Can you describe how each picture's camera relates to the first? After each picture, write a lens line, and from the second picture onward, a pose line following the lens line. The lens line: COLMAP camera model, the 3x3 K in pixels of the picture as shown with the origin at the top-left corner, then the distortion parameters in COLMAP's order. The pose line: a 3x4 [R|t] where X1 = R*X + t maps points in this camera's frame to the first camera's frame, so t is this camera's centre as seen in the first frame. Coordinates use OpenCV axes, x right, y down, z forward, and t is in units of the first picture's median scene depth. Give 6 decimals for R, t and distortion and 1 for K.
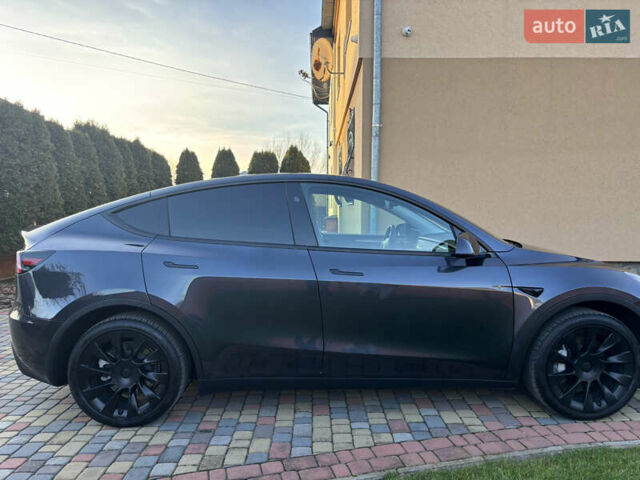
lens RADIAL K [[494.5, 0, 323.1], [0, 494.5, 238.6], [0, 0, 1]] dist [0.058194, -0.071353]
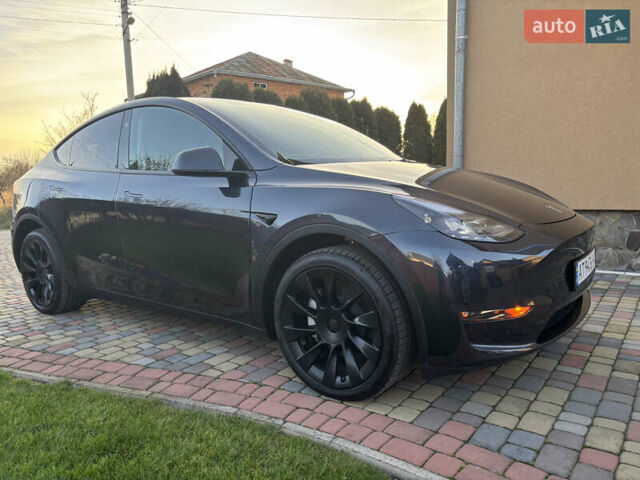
lens RADIAL K [[494.5, 0, 323.1], [0, 494.5, 238.6], [0, 0, 1]] dist [0.058194, -0.071353]
pose [[0.777015, 0.049949, -0.627498, 0.961230], [-0.003947, 0.997214, 0.074491, 0.078539], [0.629470, -0.055404, 0.775047, 0.444785]]
